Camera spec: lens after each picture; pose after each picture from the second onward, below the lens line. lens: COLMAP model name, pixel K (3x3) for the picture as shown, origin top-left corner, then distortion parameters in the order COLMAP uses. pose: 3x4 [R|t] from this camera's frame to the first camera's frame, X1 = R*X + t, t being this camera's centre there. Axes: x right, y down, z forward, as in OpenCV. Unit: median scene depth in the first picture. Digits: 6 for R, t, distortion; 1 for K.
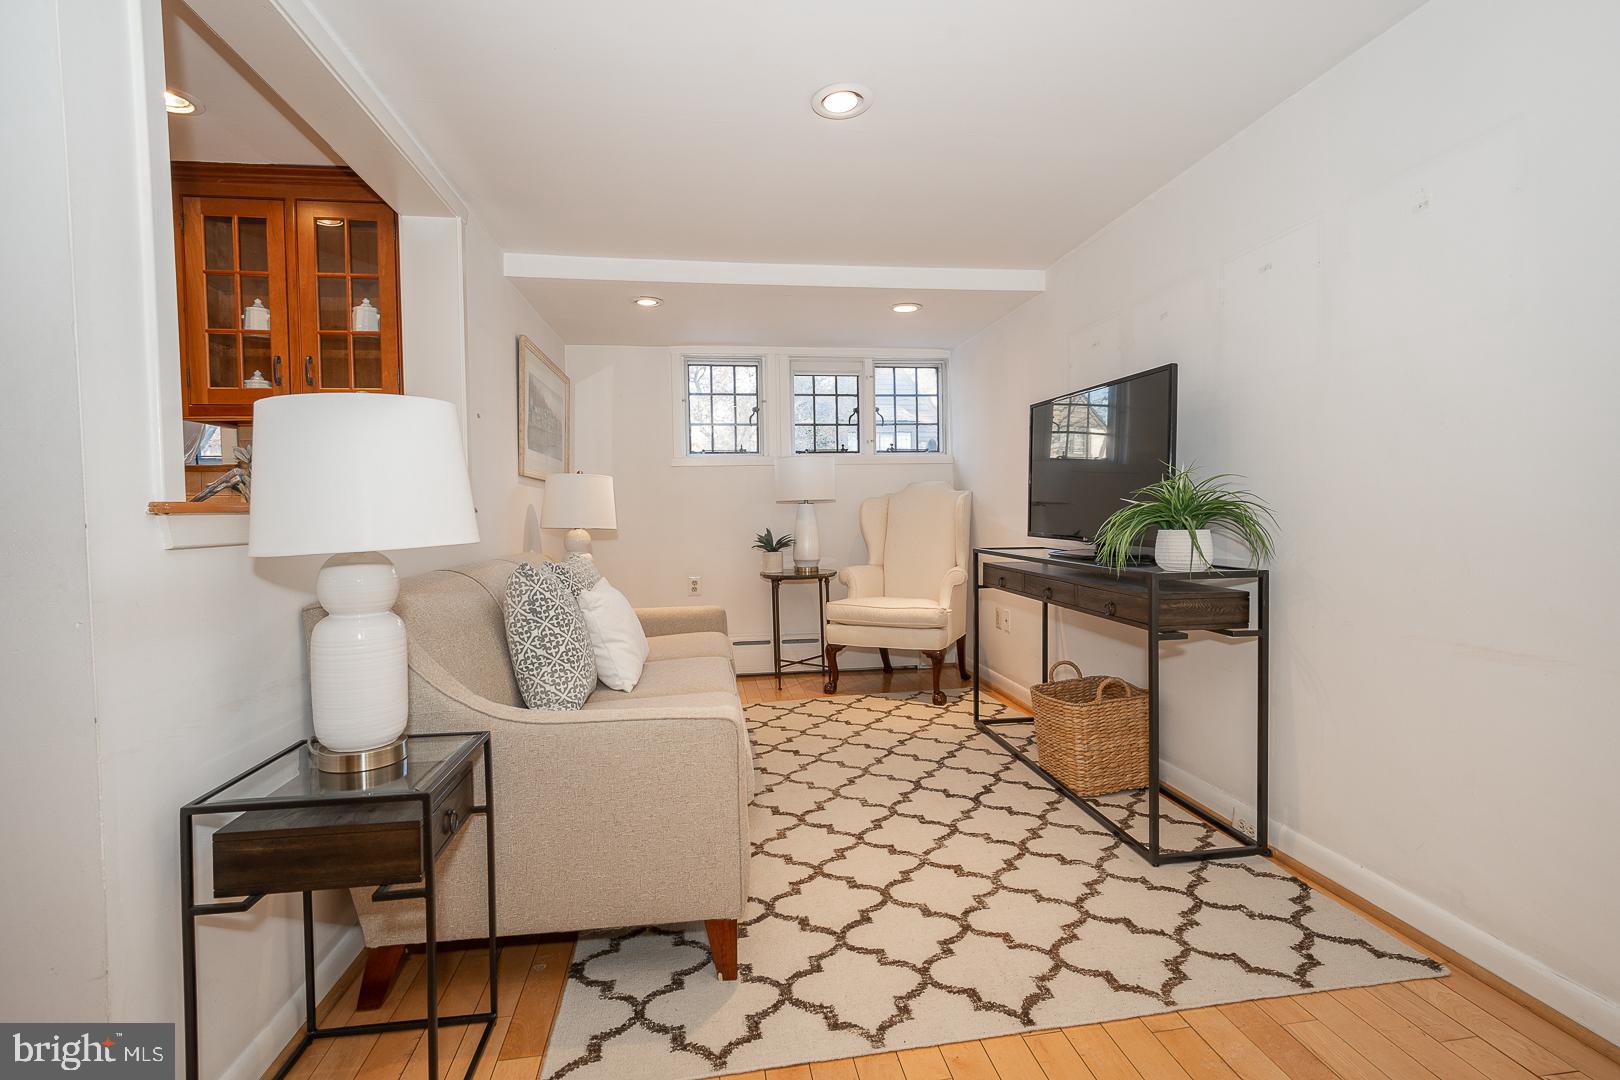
lens RADIAL K [[756.6, 0, 815.0], [0, 756.6, 535.2], [0, 0, 1]] dist [0.000951, 0.000022]
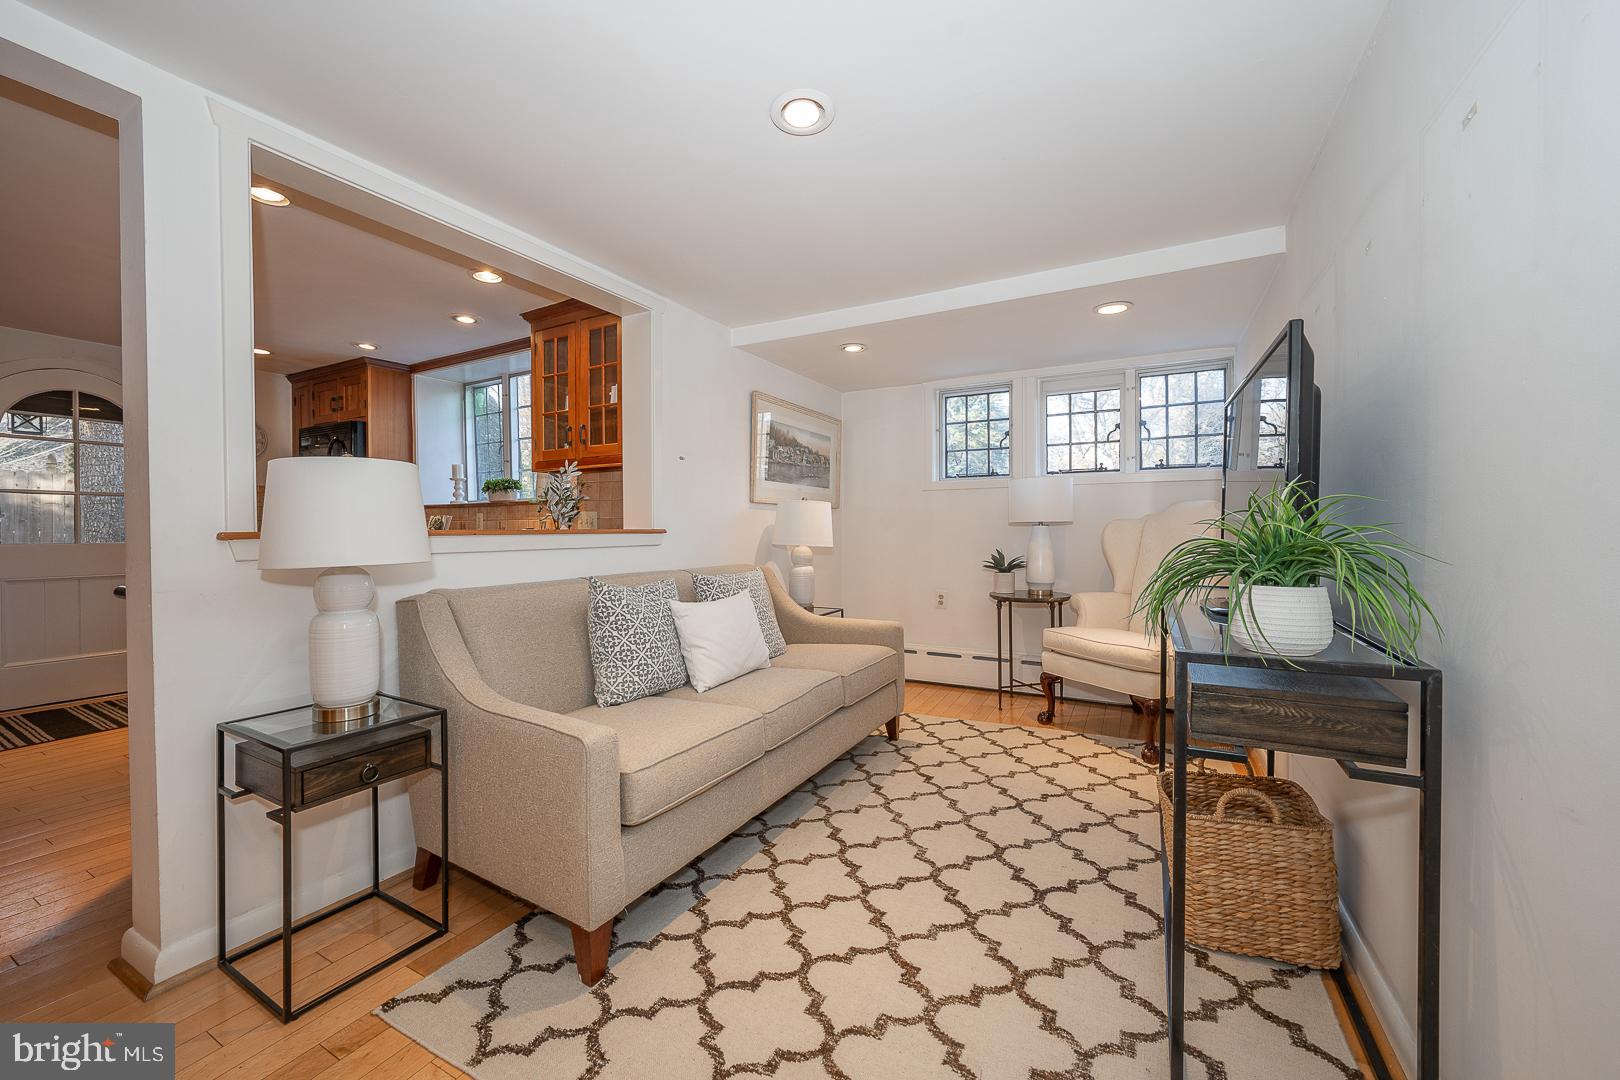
lens RADIAL K [[620.9, 0, 807.0], [0, 620.9, 534.1], [0, 0, 1]] dist [-0.014869, 0.000186]
pose [[0.799430, 0.018404, -0.600477, 0.415691], [-0.028073, 0.999583, -0.006739, -0.029832], [0.600103, 0.022244, 0.799613, 0.314255]]
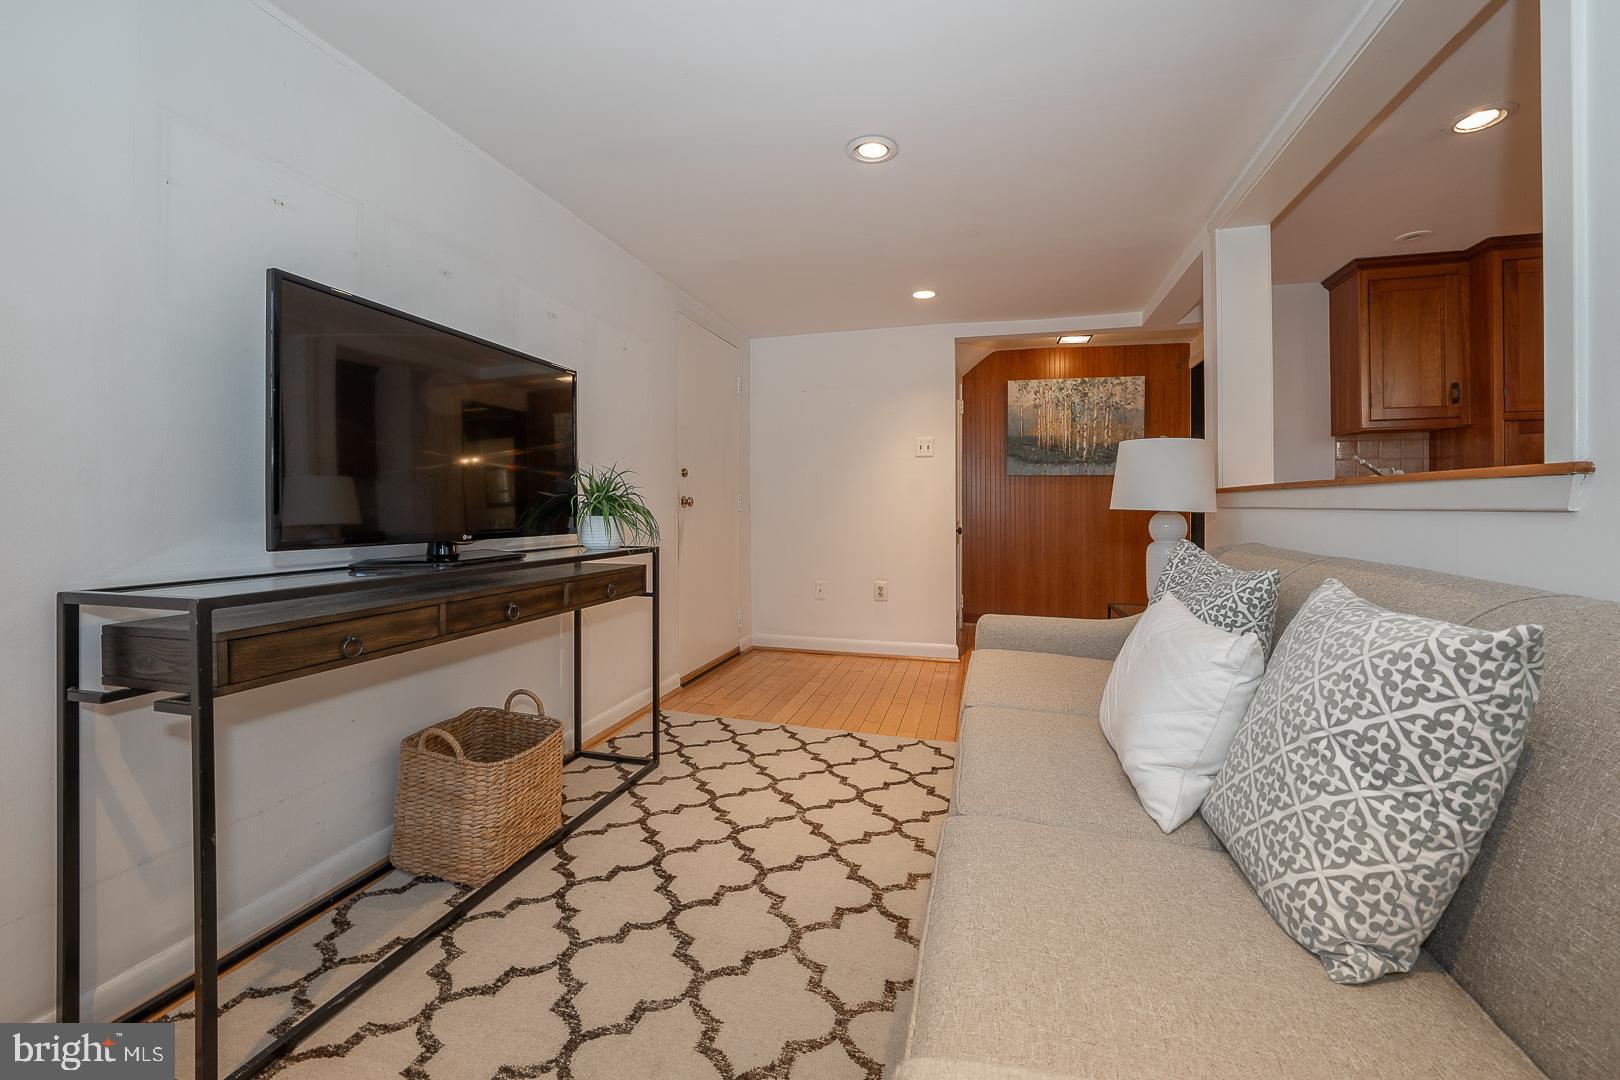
lens RADIAL K [[634.5, 0, 825.4], [0, 634.5, 503.9], [0, 0, 1]] dist [-0.035229, 0.000051]
pose [[-0.919907, 0.018688, 0.391692, -0.220049], [0.029226, 0.999353, 0.020959, -0.032638], [-0.391047, 0.030728, -0.919858, 1.563796]]
